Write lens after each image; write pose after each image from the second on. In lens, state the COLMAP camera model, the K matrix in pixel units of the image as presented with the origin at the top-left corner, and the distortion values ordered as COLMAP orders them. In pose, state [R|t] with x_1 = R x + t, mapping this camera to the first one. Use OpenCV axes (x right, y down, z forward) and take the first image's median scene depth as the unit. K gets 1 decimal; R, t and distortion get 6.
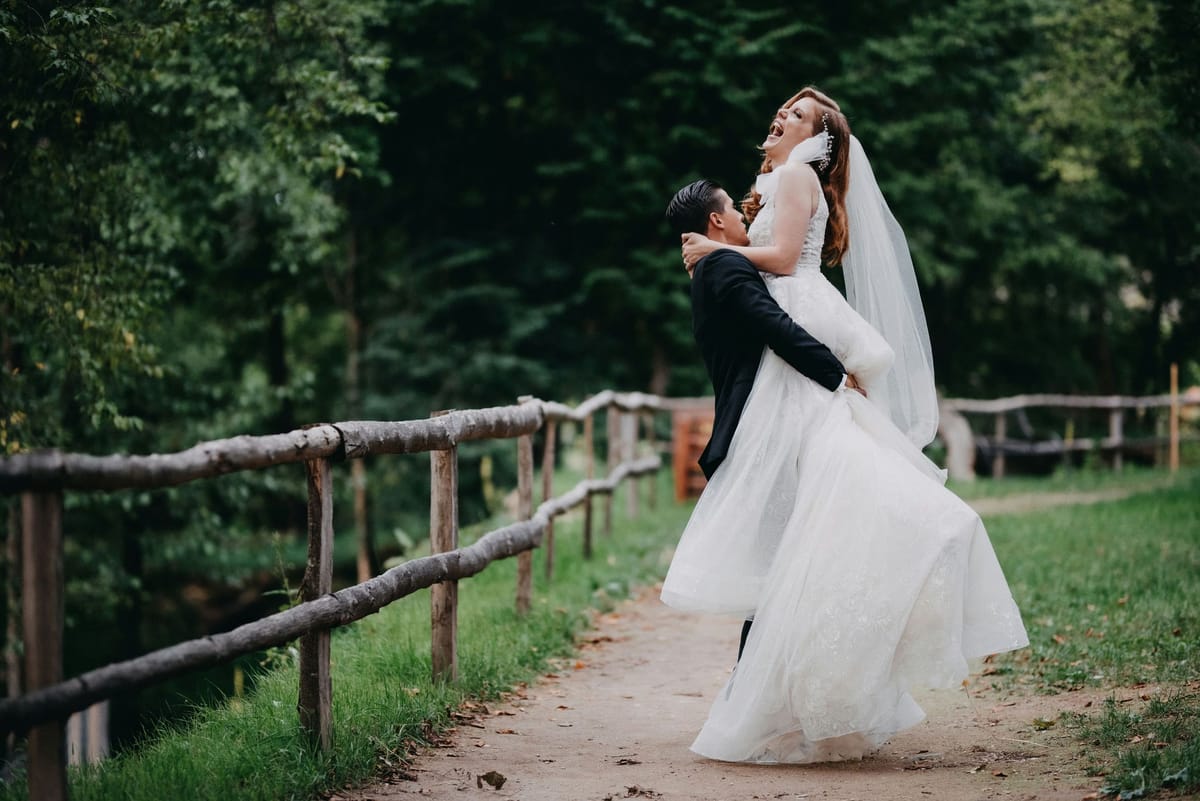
lens RADIAL K [[2849.7, 0, 598.8], [0, 2849.7, 402.5], [0, 0, 1]] dist [-0.098881, 0.000000]
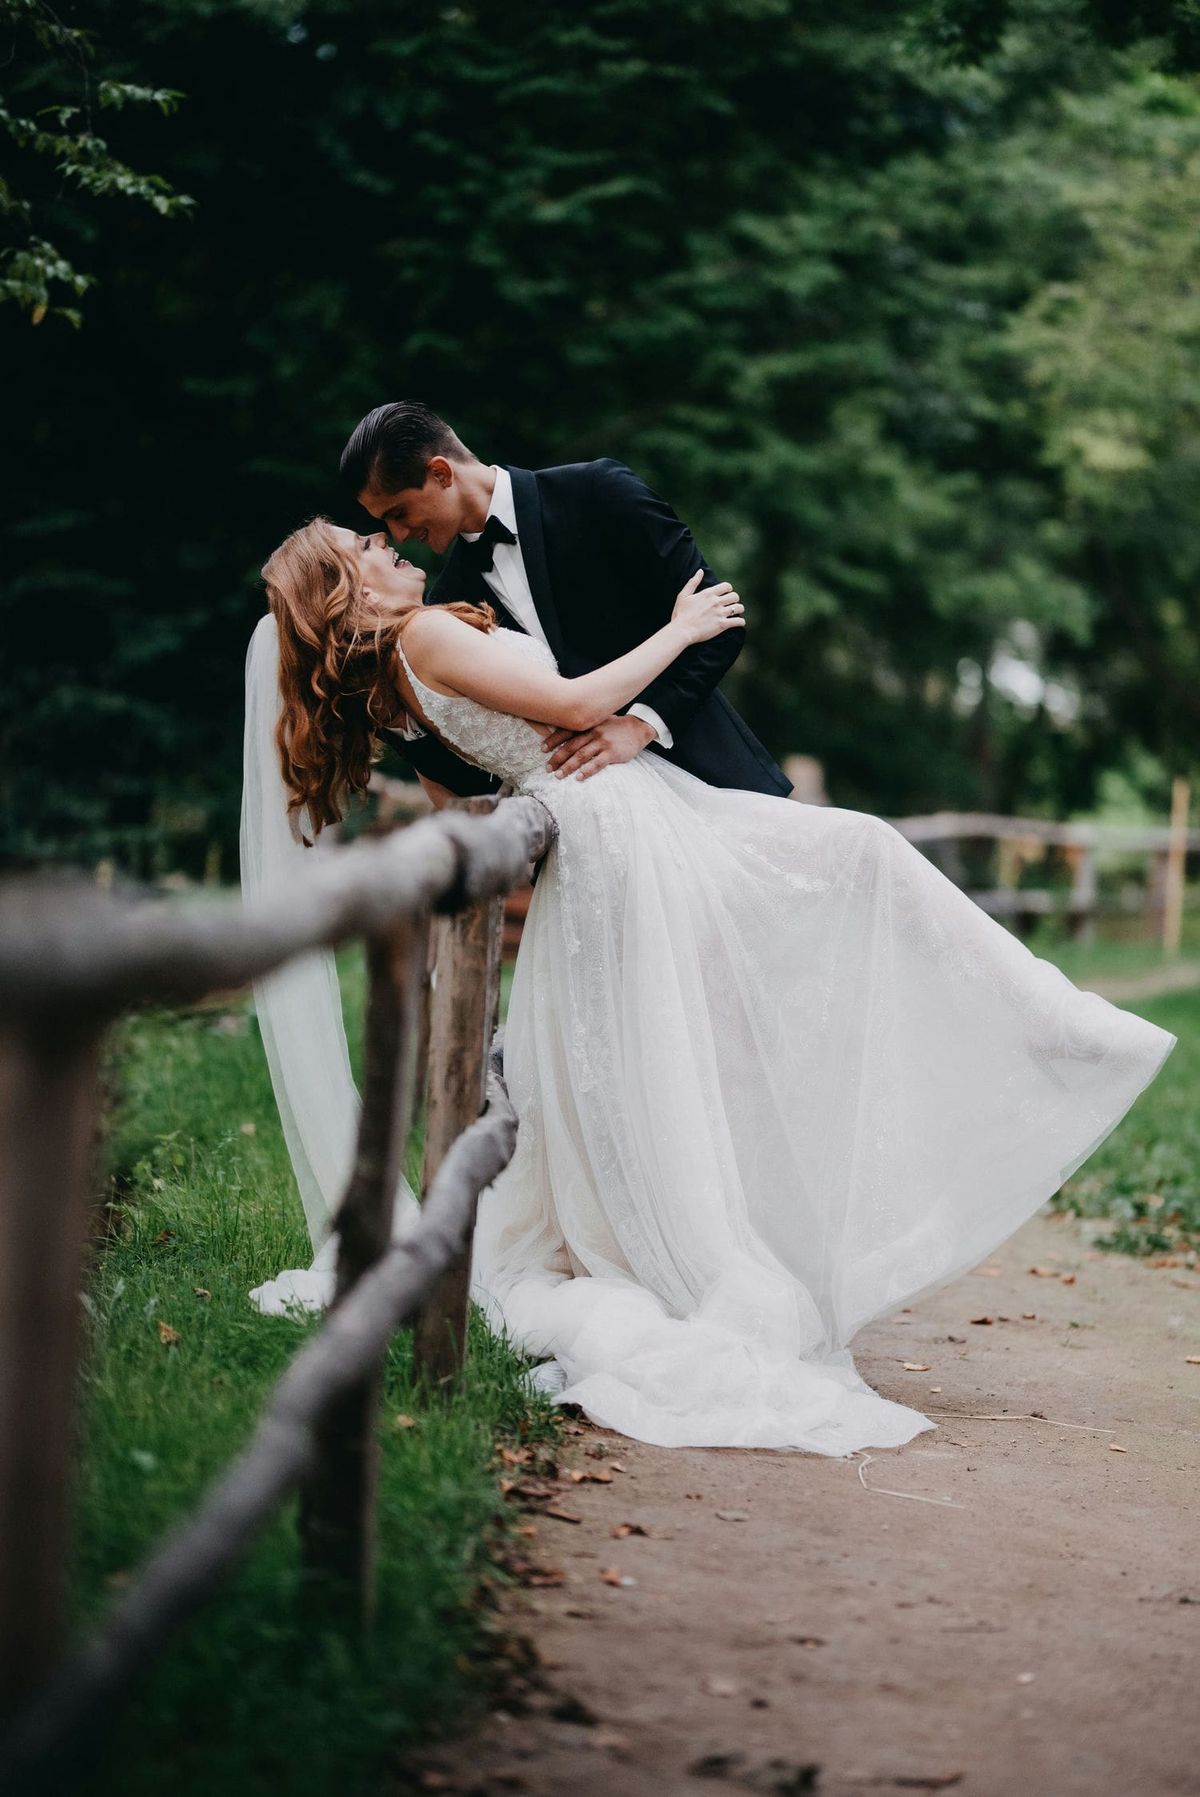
lens RADIAL K [[4267.4, 0, 602.2], [0, 4267.4, 895.8], [0, 0, 1]] dist [-0.098881, 0.000000]
pose [[0.990556, 0.065557, 0.120418, -0.034869], [-0.068478, 0.997447, 0.020278, 0.001036], [-0.118782, -0.028333, 0.992516, 0.098516]]
